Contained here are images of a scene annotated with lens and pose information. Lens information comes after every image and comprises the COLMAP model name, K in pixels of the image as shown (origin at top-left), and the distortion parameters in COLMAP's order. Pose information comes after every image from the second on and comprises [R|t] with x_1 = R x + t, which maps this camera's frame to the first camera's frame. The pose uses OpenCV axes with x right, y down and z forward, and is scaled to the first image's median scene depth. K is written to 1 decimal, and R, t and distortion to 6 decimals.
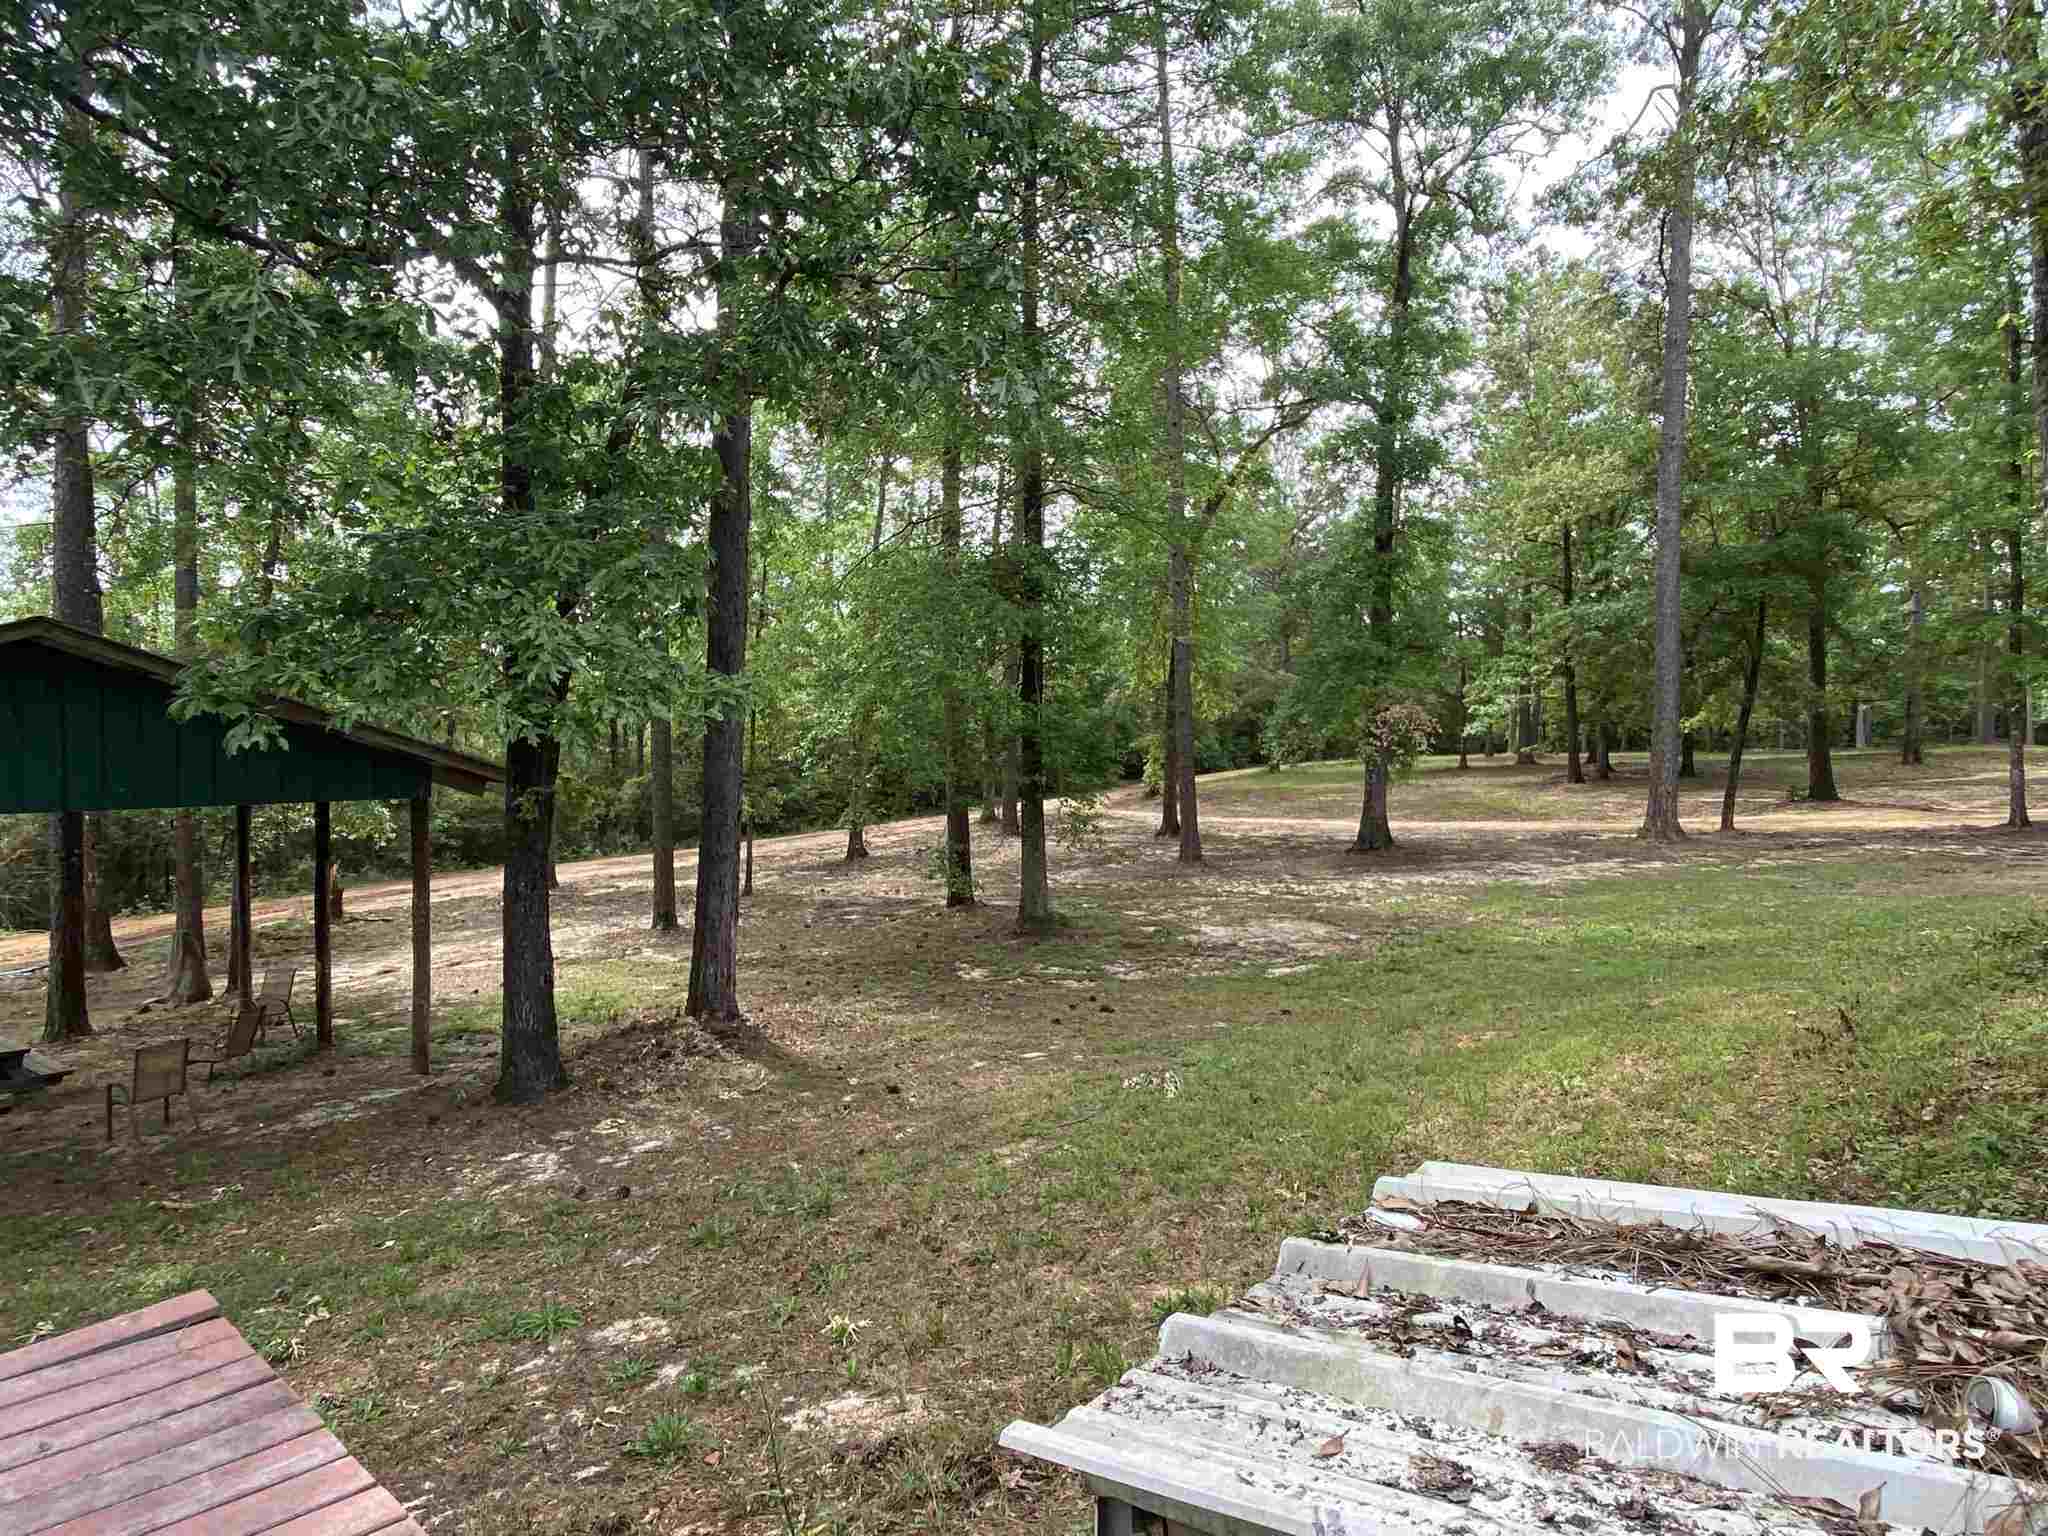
lens RADIAL K [[1219.8, 0, 1020.6], [0, 1219.8, 774.1], [0, 0, 1]] dist [0.061534, -0.062990]
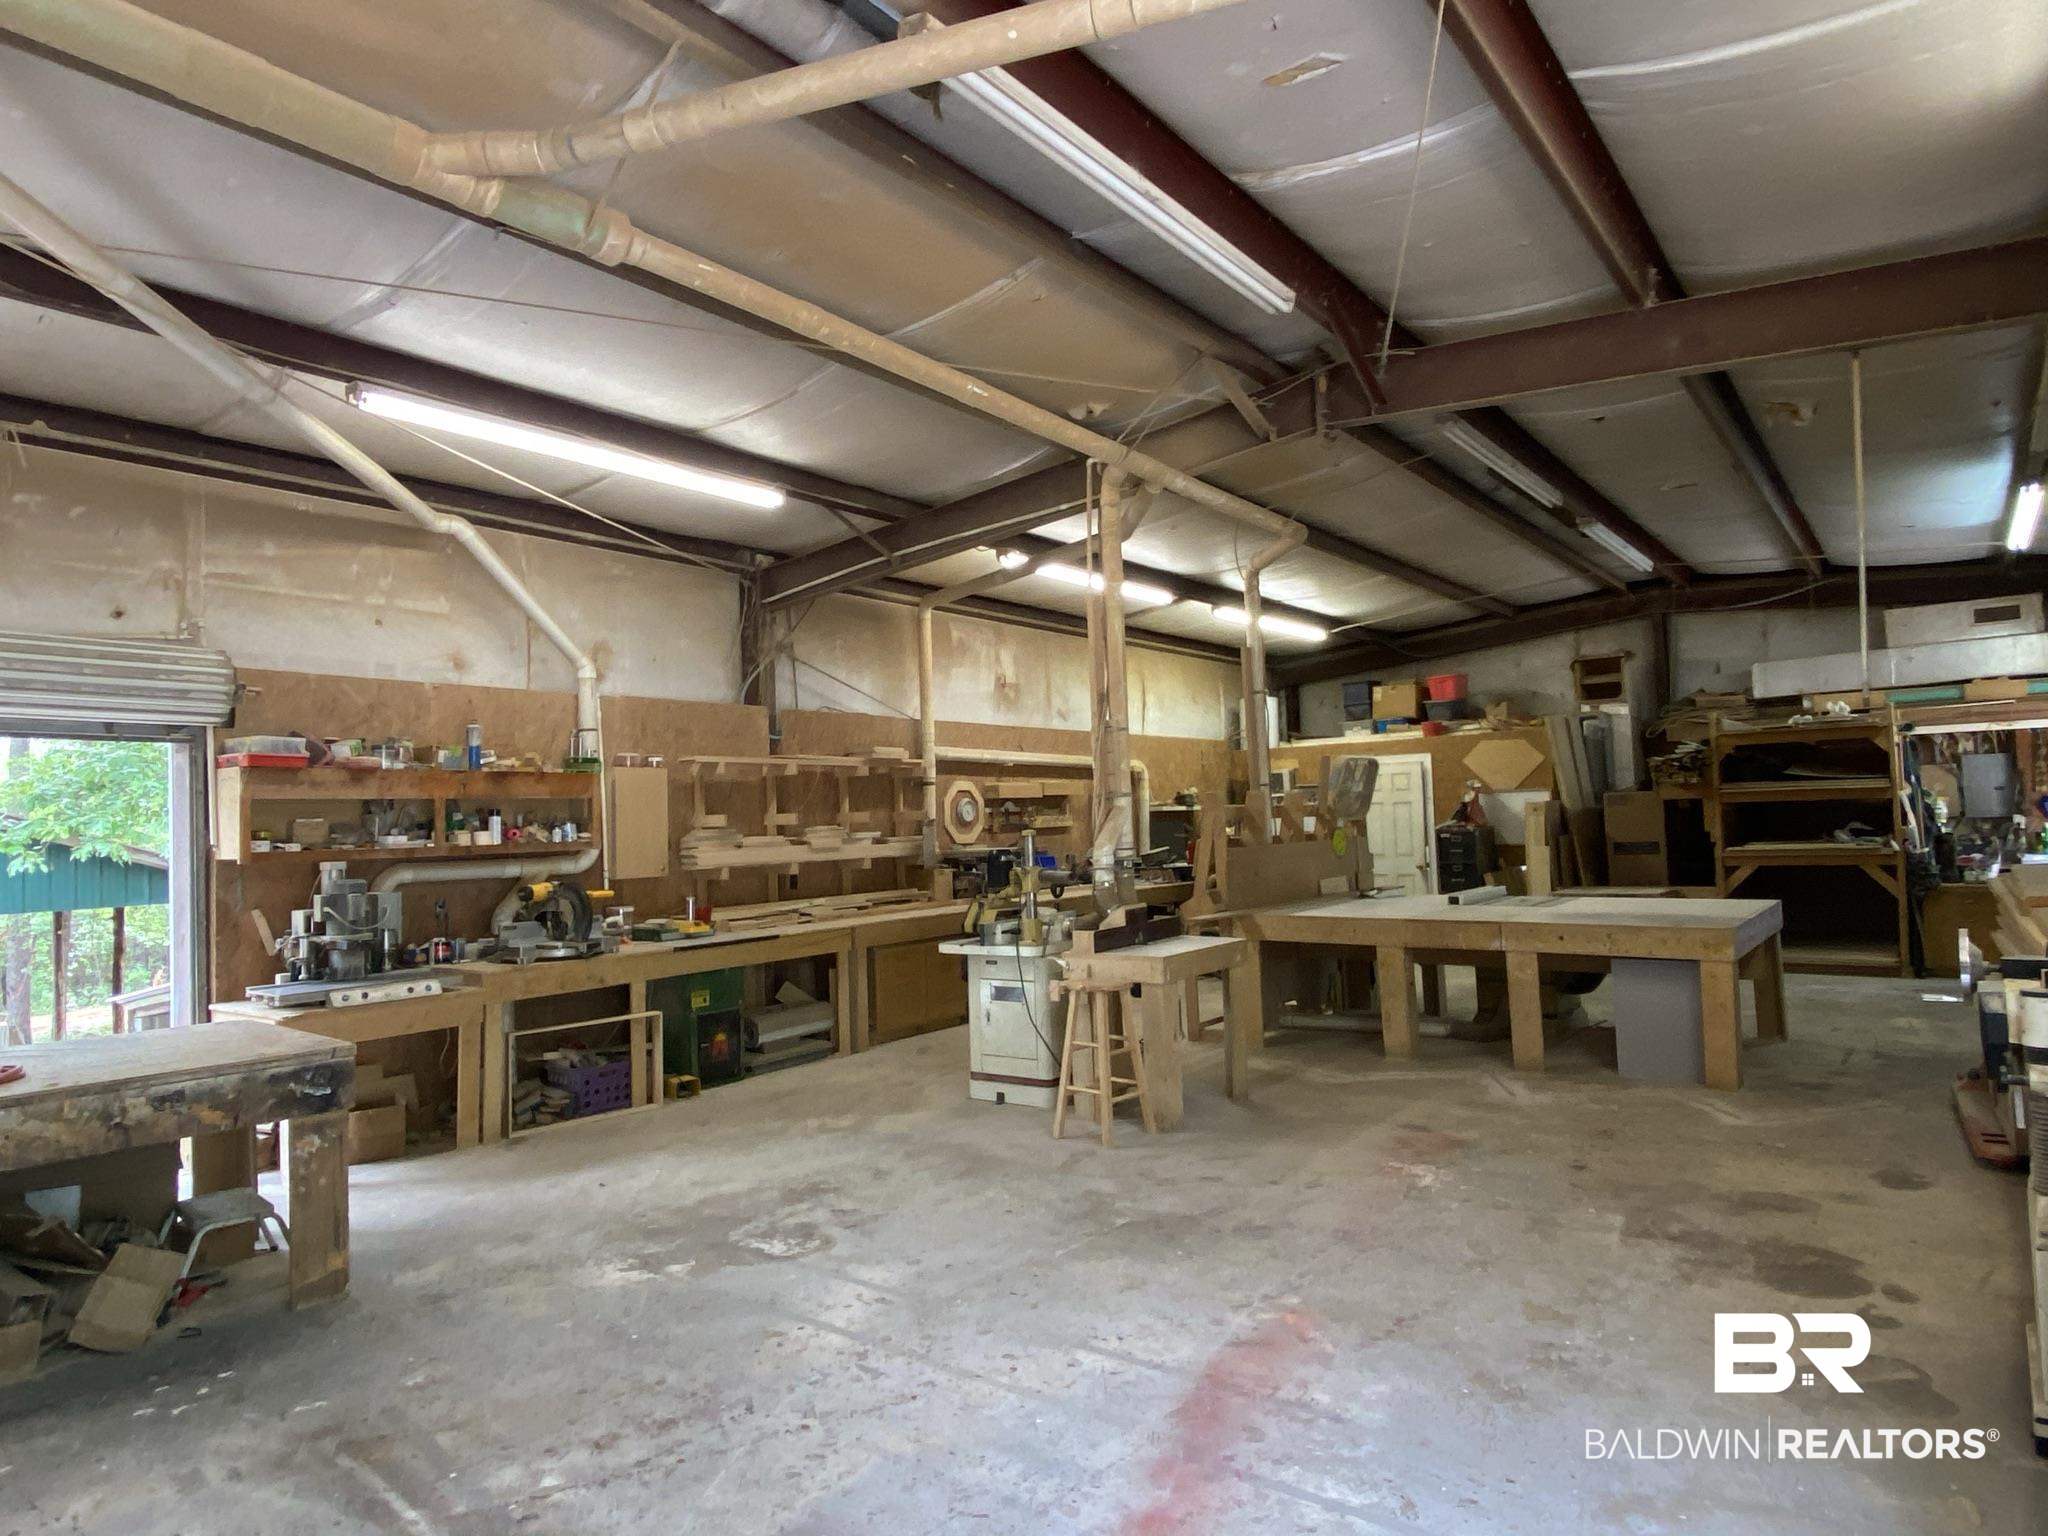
lens RADIAL K [[1219.8, 0, 1028.6], [0, 1219.8, 757.9], [0, 0, 1]] dist [0.061534, -0.062990]
pose [[0.995978, -0.031762, 0.083776, 0.630495], [0.038726, 0.995808, -0.082861, 0.018232], [-0.080793, 0.085772, 0.993034, -0.837098]]
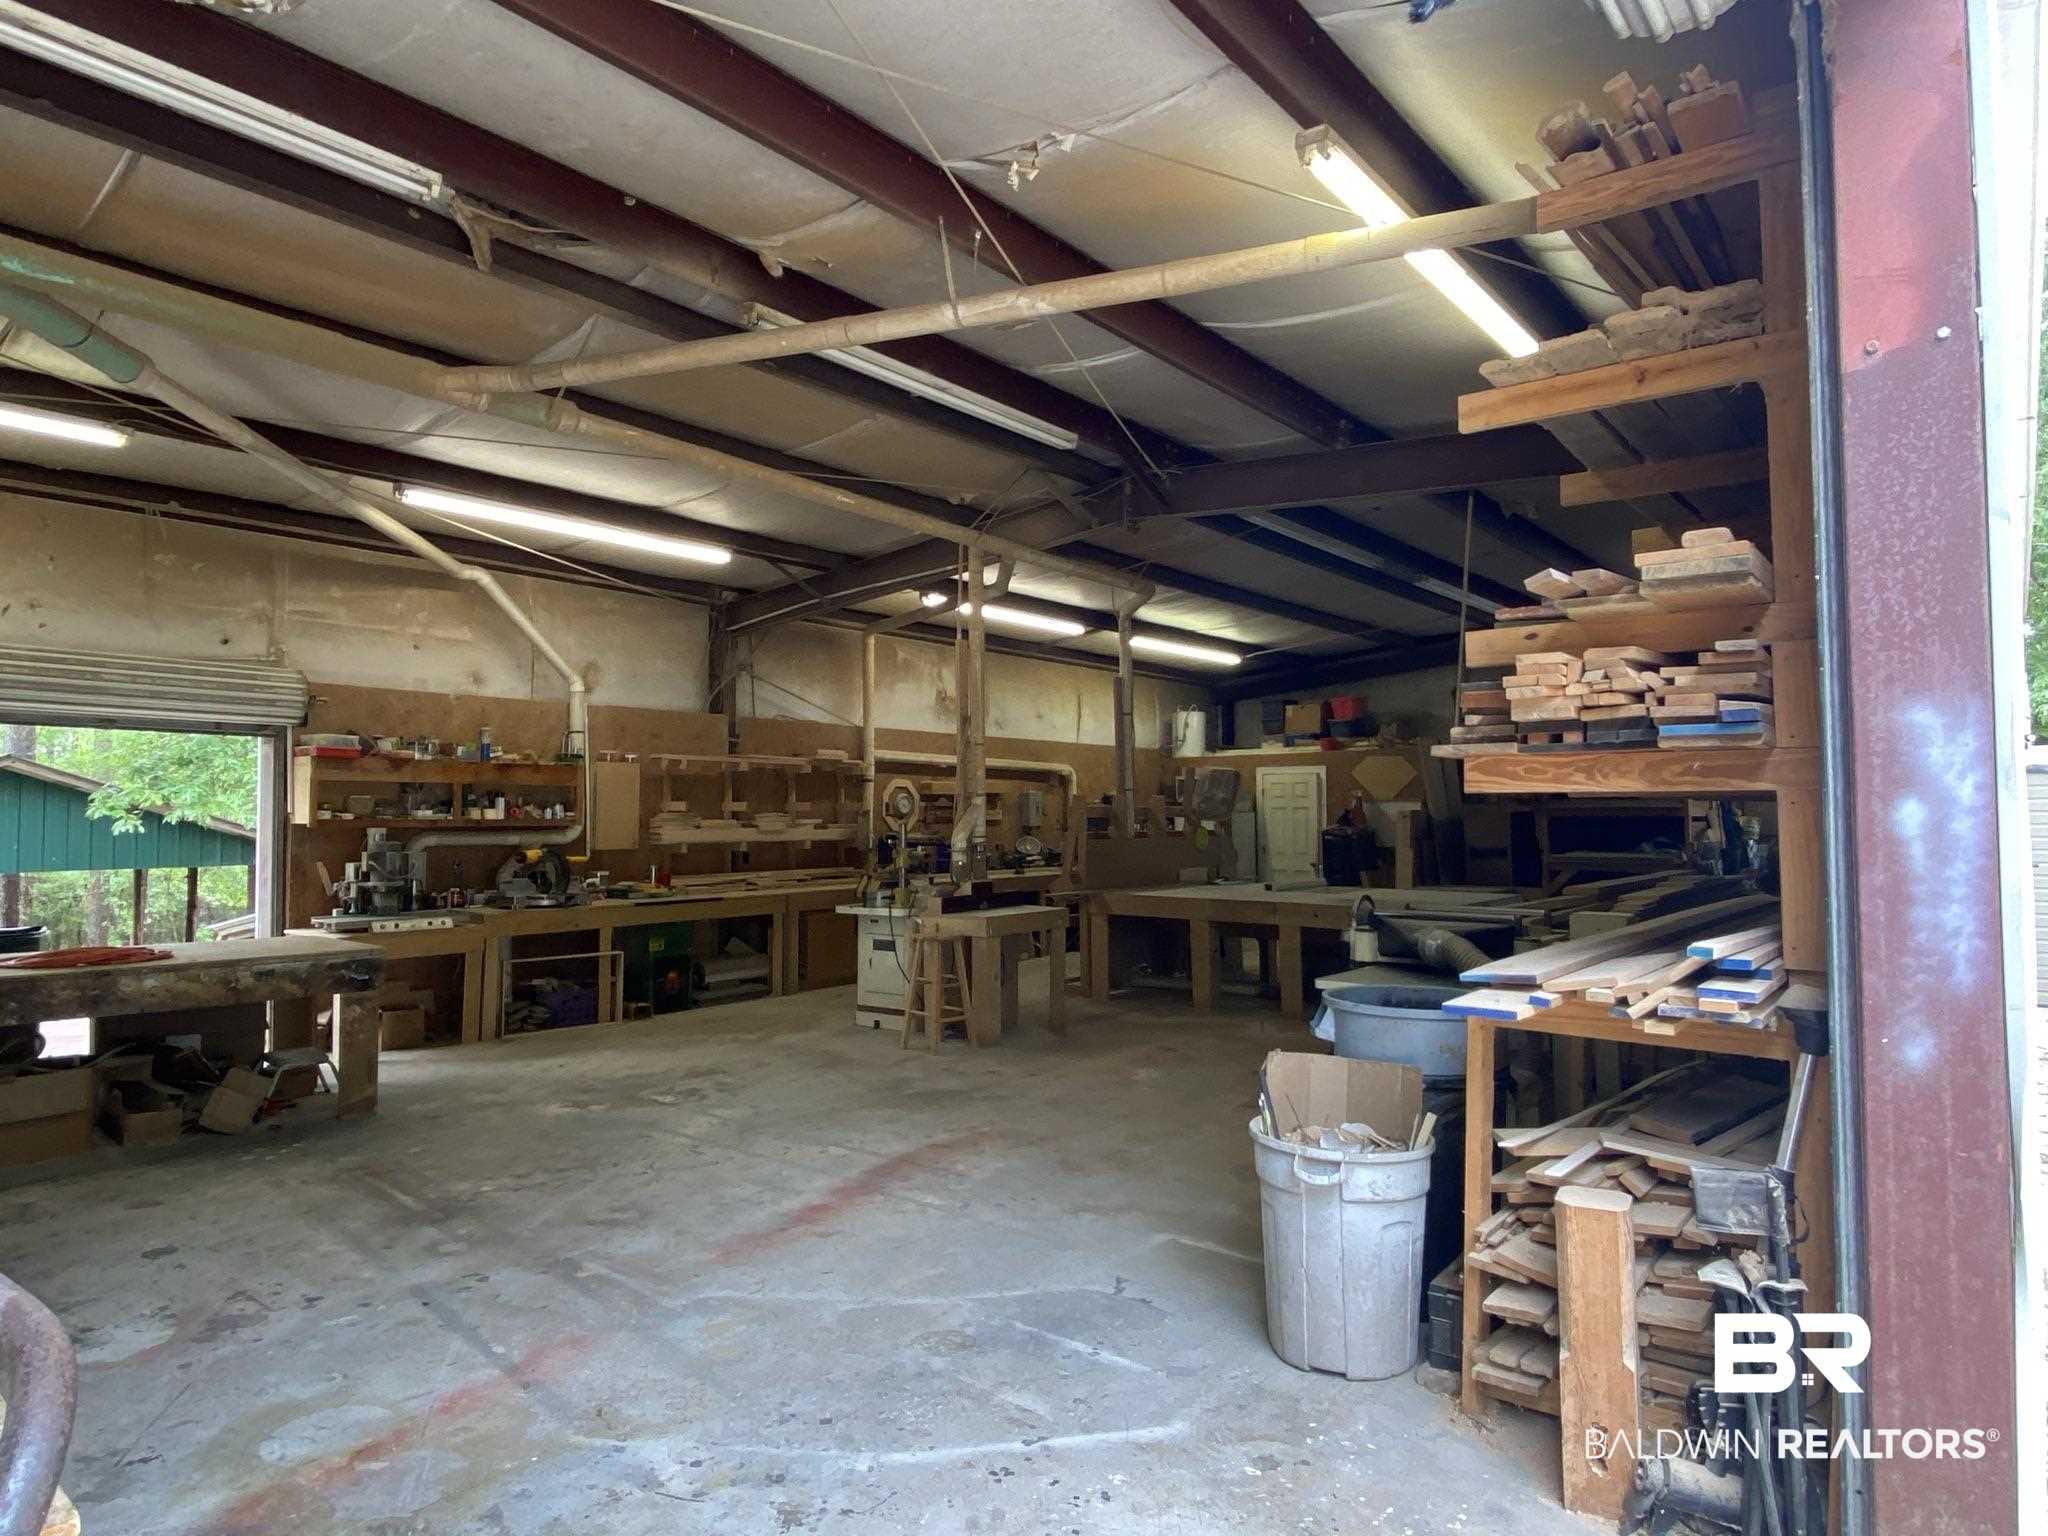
lens RADIAL K [[1219.8, 0, 1027.8], [0, 1219.8, 758.5], [0, 0, 1]] dist [0.061534, -0.062990]
pose [[0.998745, -0.004229, 0.049903, 0.776421], [0.008174, 0.996833, -0.079104, 0.032454], [-0.049410, 0.079413, 0.995617, -1.138700]]
